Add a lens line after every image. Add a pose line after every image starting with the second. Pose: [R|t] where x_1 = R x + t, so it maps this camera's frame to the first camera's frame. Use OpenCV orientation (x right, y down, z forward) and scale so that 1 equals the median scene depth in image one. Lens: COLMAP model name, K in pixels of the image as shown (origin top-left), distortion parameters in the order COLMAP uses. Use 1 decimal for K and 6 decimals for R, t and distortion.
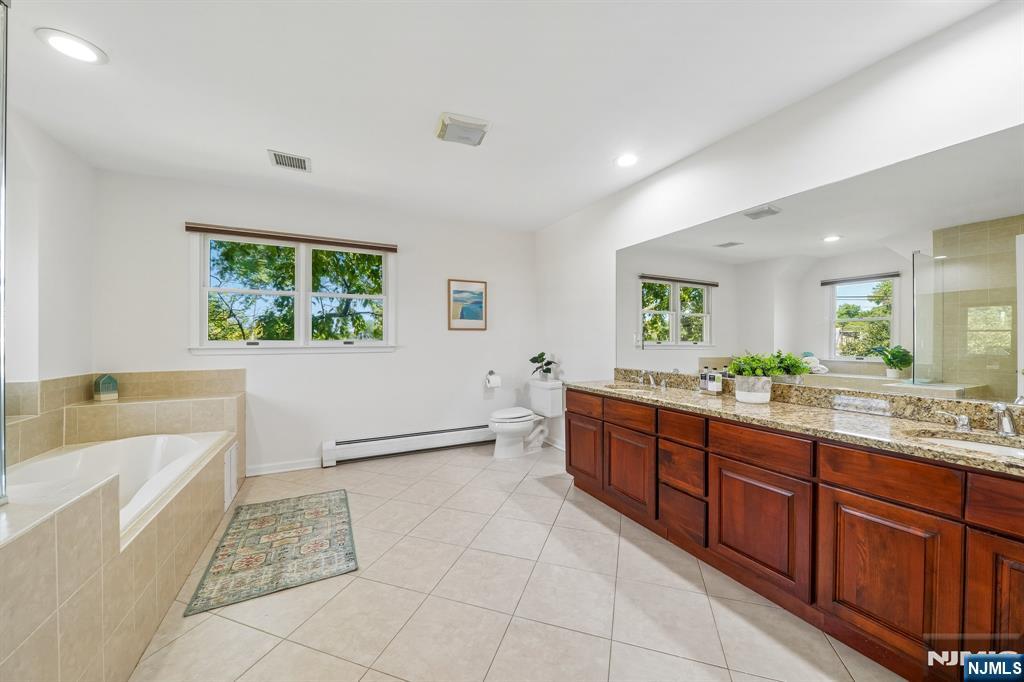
lens RADIAL K [[370.0, 0, 510.8], [0, 370.0, 343.4], [0, 0, 1]] dist [-0.001035, -0.000072]
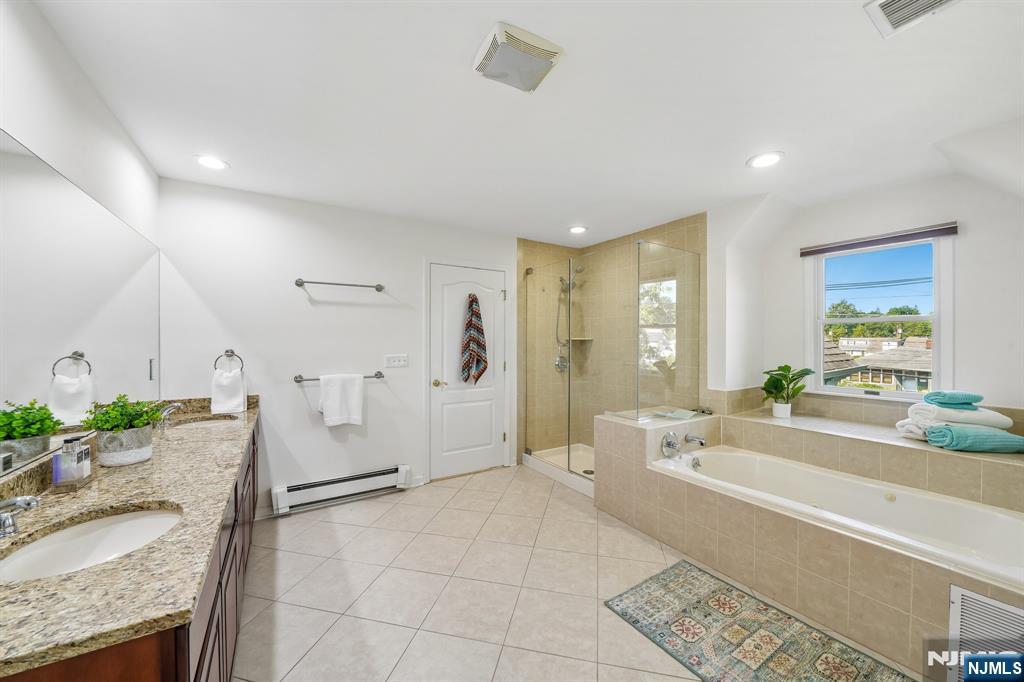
lens RADIAL K [[370.0, 0, 518.2], [0, 370.0, 343.3], [0, 0, 1]] dist [-0.001035, -0.000072]
pose [[-0.993155, 0.001418, -0.116794, -0.061784], [0.000084, 0.999935, 0.011420, -0.098928], [0.116803, 0.011332, -0.993090, 1.850530]]
